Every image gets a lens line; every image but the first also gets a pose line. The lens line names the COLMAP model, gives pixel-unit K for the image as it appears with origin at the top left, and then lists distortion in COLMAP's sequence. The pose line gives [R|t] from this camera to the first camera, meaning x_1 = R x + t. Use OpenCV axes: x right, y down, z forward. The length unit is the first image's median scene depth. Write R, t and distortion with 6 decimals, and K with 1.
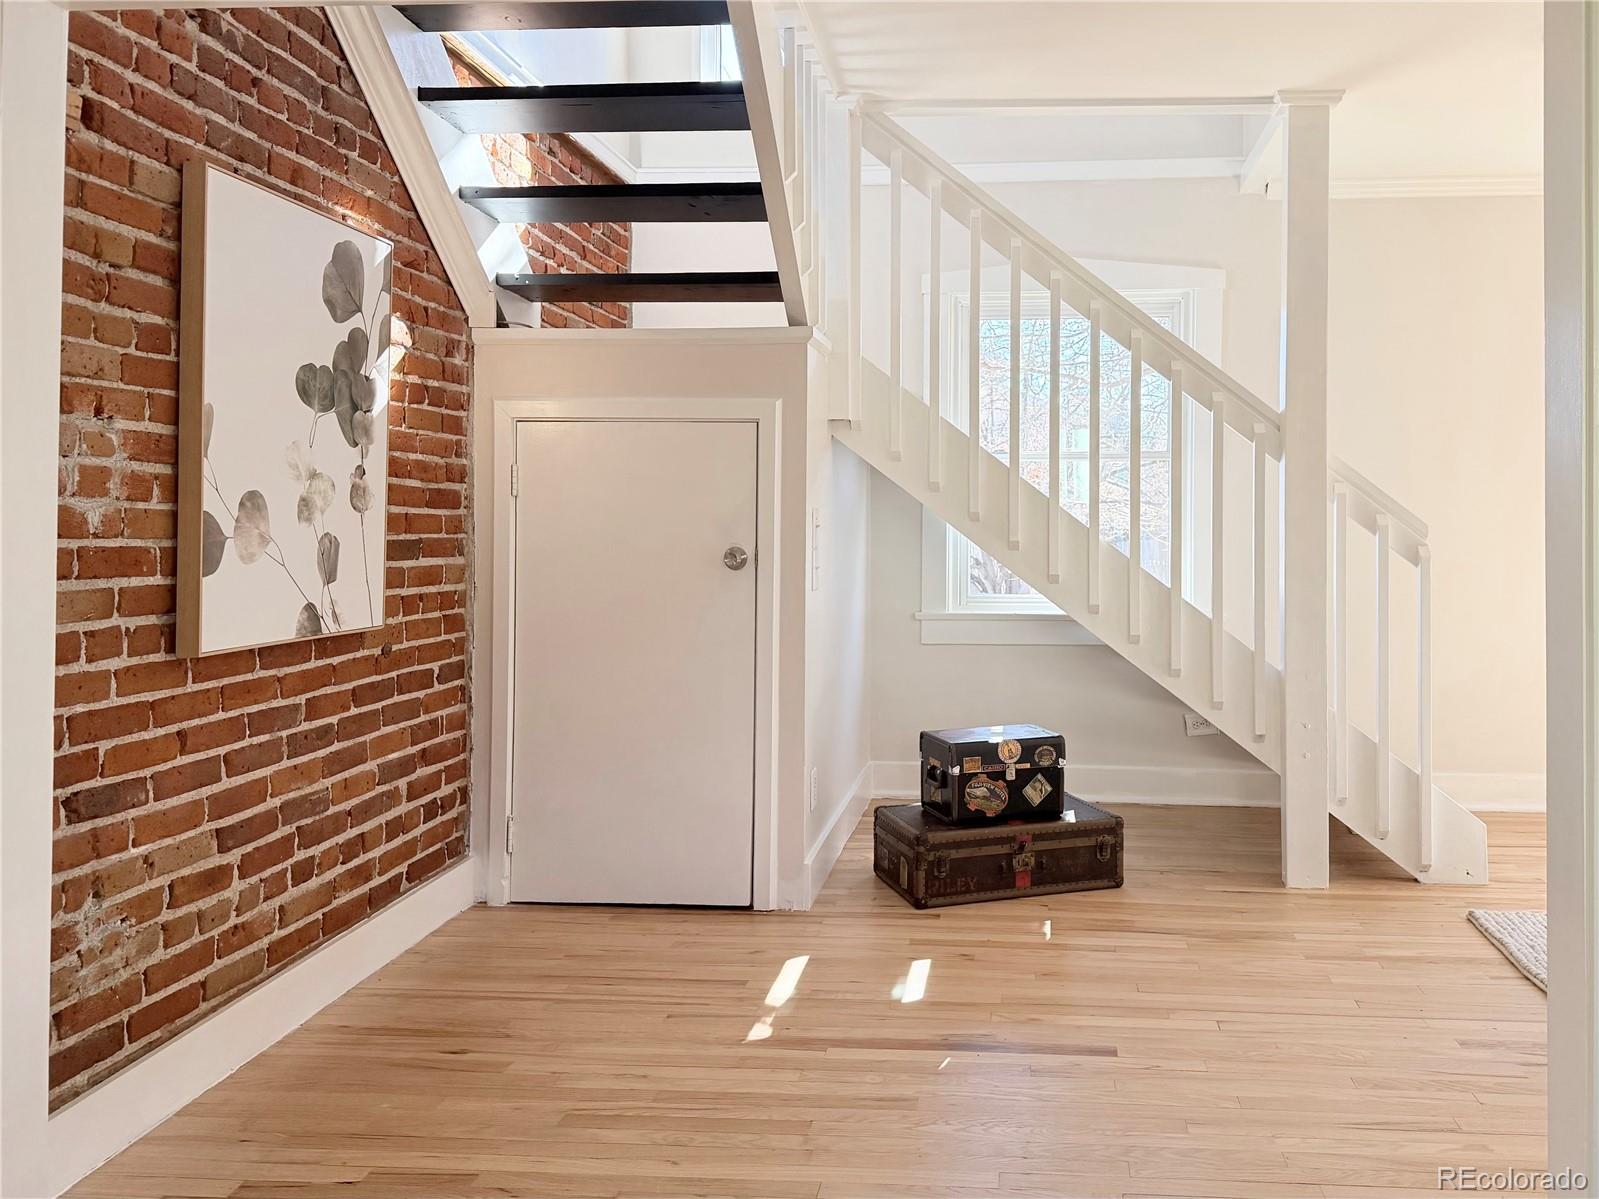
lens RADIAL K [[1285.2, 0, 953.5], [0, 1285.2, 500.8], [0, 0, 1]] dist [0.081647, -0.101751]
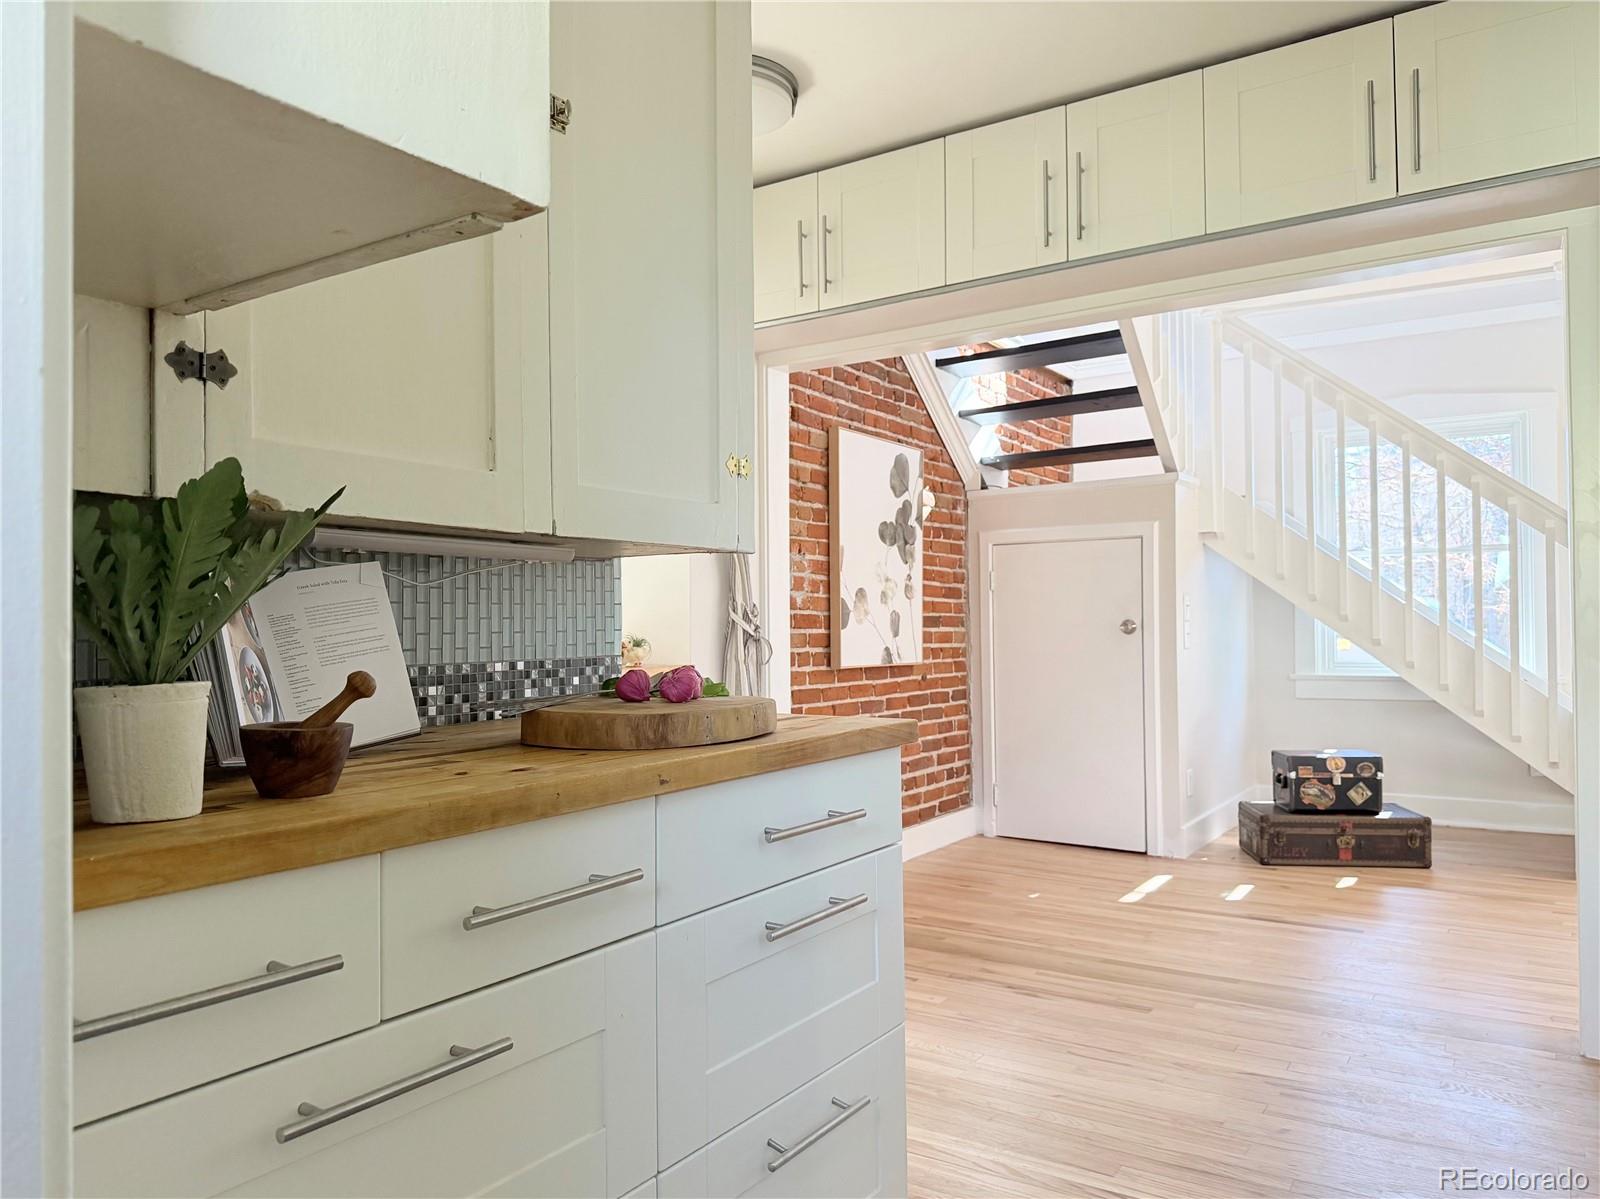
lens RADIAL K [[1135.0, 0, 783.5], [0, 1135.0, 607.3], [0, 0, 1]] dist [0.059788, -0.091792]
pose [[0.861759, -0.019380, -0.506948, 0.207241], [0.018722, 0.999804, -0.006396, 0.027174], [0.506973, -0.003979, 0.861953, -0.481129]]
